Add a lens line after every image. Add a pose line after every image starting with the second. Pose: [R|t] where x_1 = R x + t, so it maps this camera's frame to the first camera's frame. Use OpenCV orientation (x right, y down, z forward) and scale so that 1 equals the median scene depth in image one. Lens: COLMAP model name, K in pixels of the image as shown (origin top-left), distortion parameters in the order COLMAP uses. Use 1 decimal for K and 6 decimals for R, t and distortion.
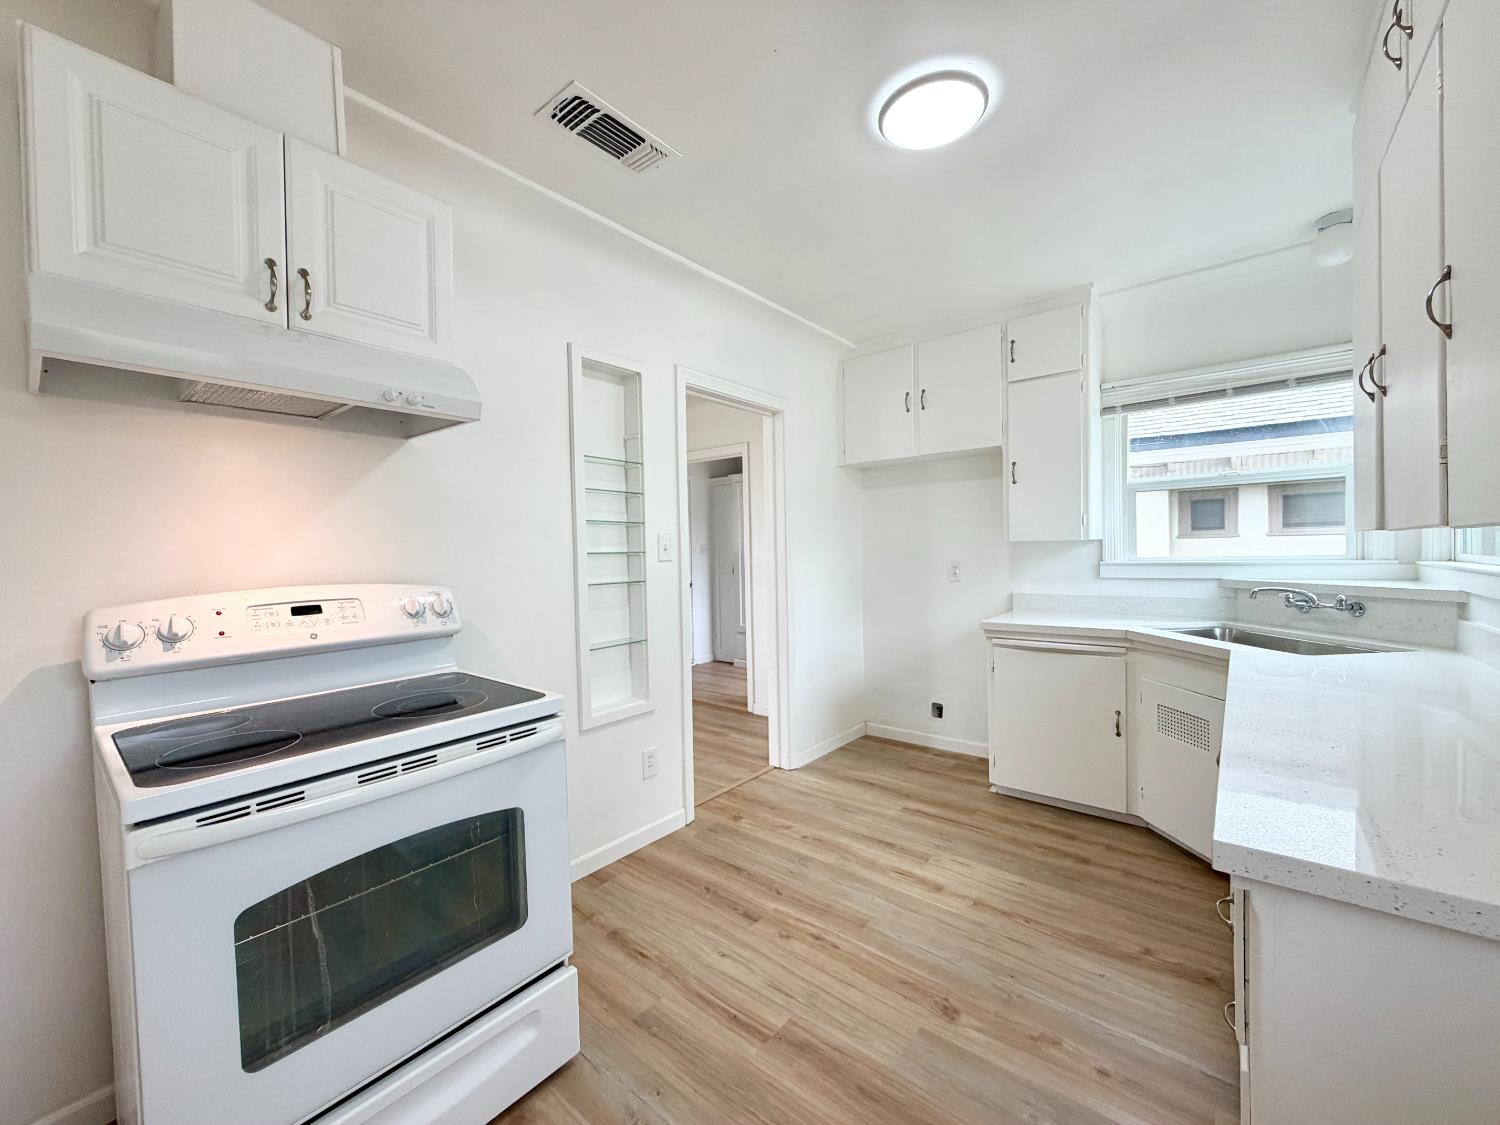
lens RADIAL K [[601.8, 0, 750.0], [0, 601.8, 562.5], [0, 0, 1]] dist [-0.000046, 0.000244]
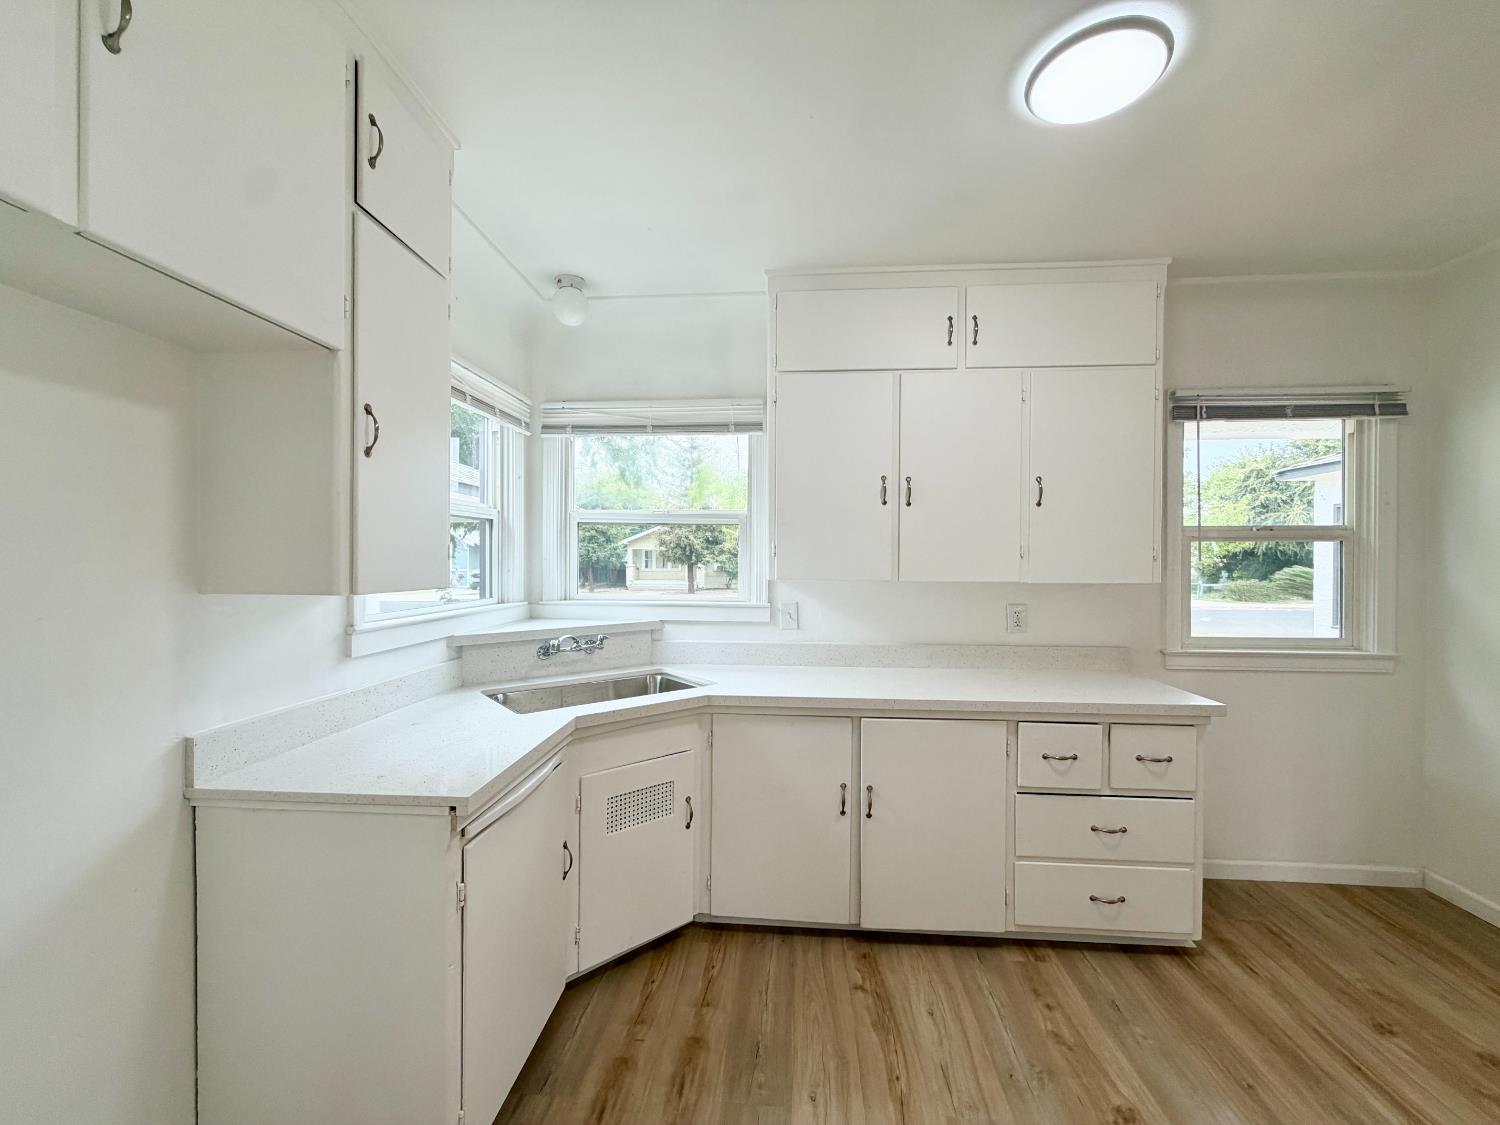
lens RADIAL K [[592.1, 0, 750.0], [0, 592.1, 562.5], [0, 0, 1]] dist [-0.001864, -0.000191]
pose [[-0.565621, 0.016241, 0.824506, -0.056812], [0.023334, 0.999721, -0.003685, -0.057992], [-0.824335, 0.017155, -0.565842, 1.184675]]
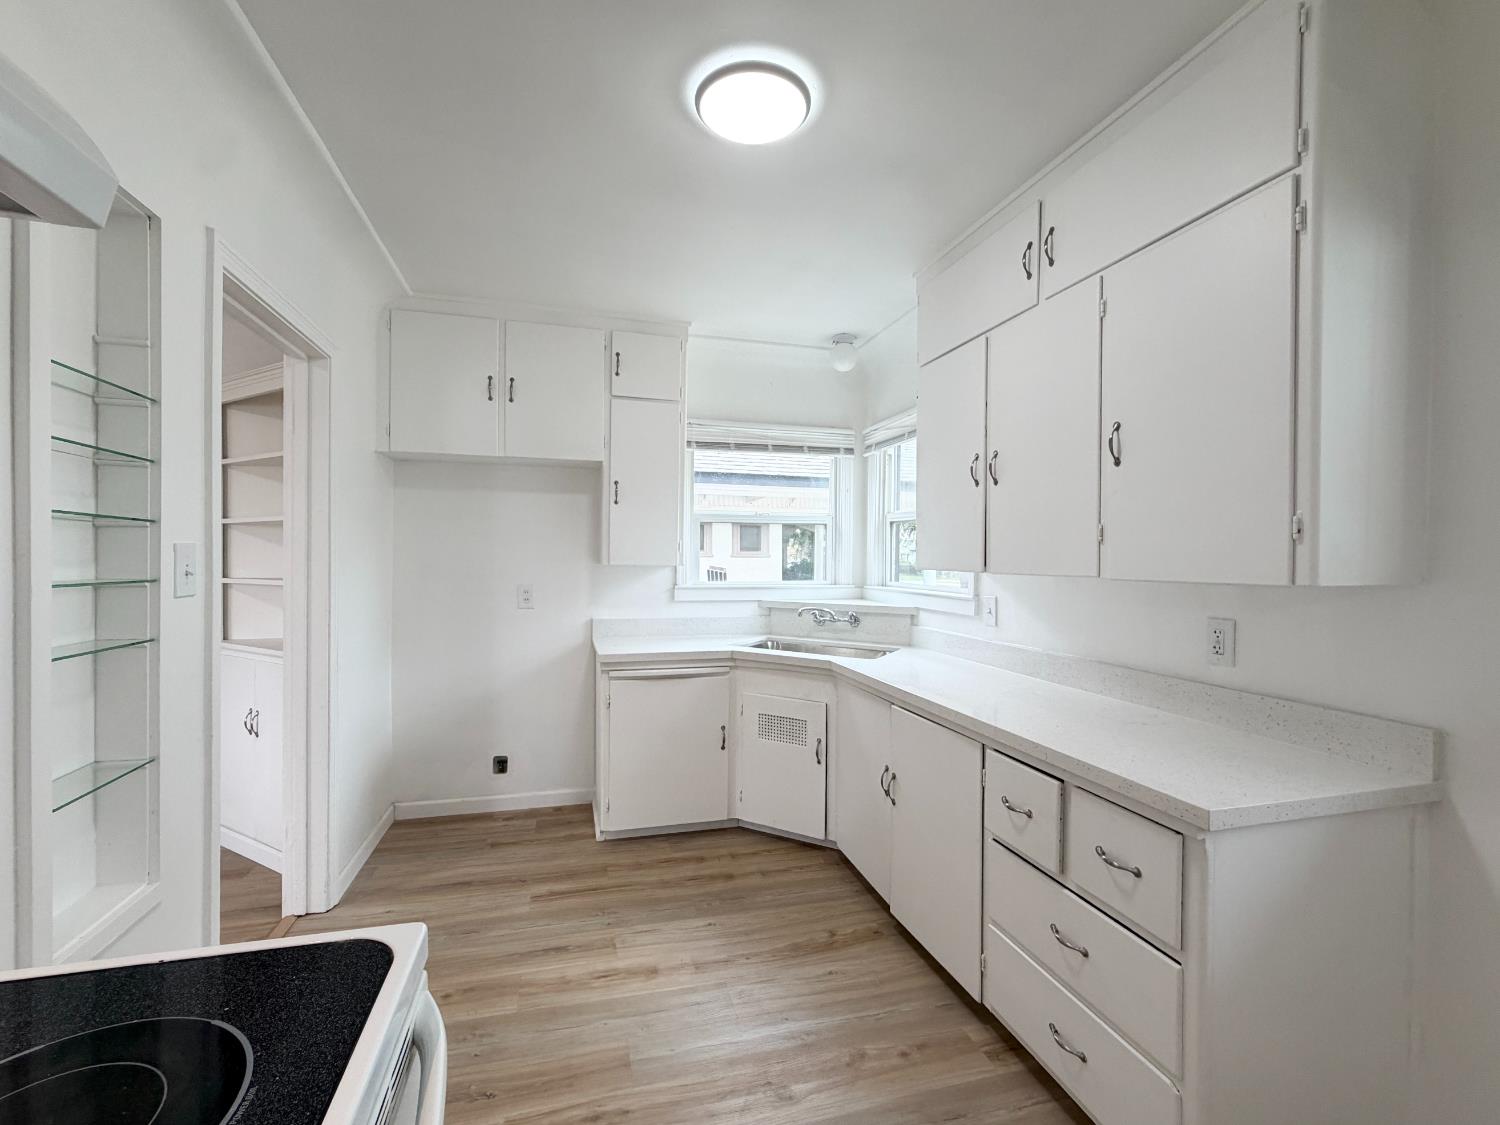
lens RADIAL K [[648.8, 0, 750.0], [0, 648.8, 562.5], [0, 0, 1]] dist [-0.000362, -0.000156]
pose [[0.578907, 0.019923, 0.815150, -0.311691], [-0.005990, 0.999778, -0.020181, -0.023284], [-0.815371, 0.006800, 0.578898, 0.281464]]
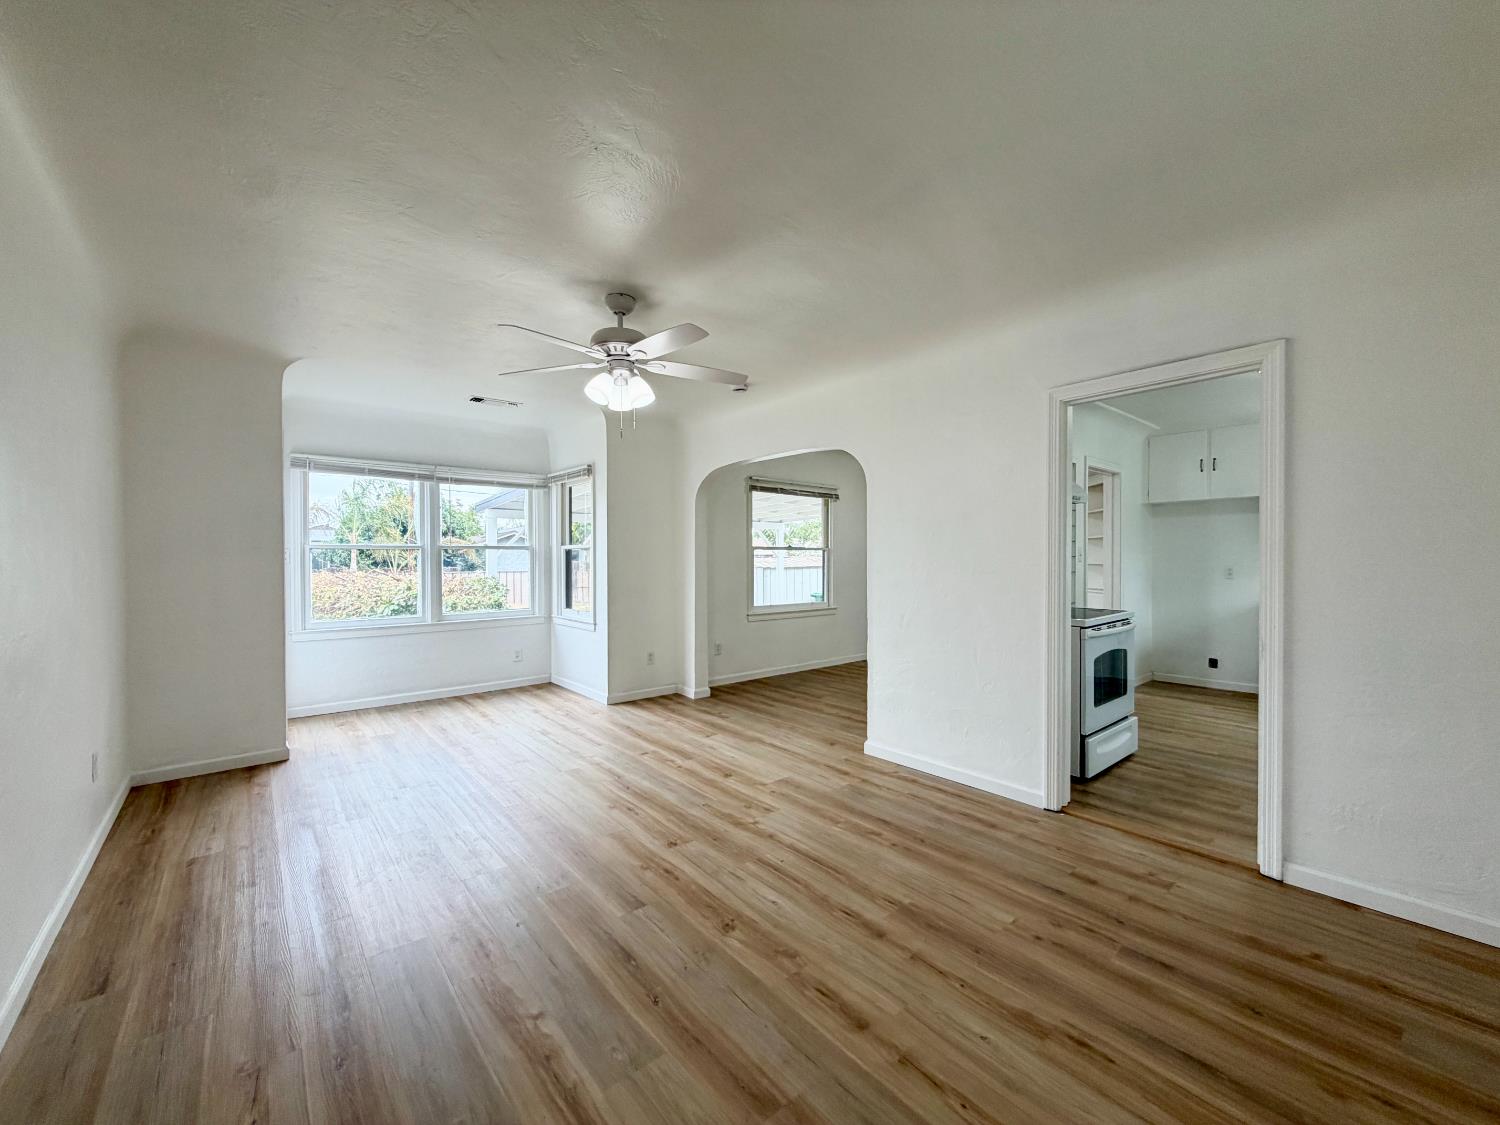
lens RADIAL K [[592.1, 0, 750.0], [0, 592.1, 562.5], [0, 0, 1]] dist [-0.001864, -0.000191]
pose [[0.981282, 0.019599, -0.191576, -0.788778], [-0.021506, 0.999738, -0.007880, 0.036734], [0.191371, 0.011852, 0.981446, -0.991623]]
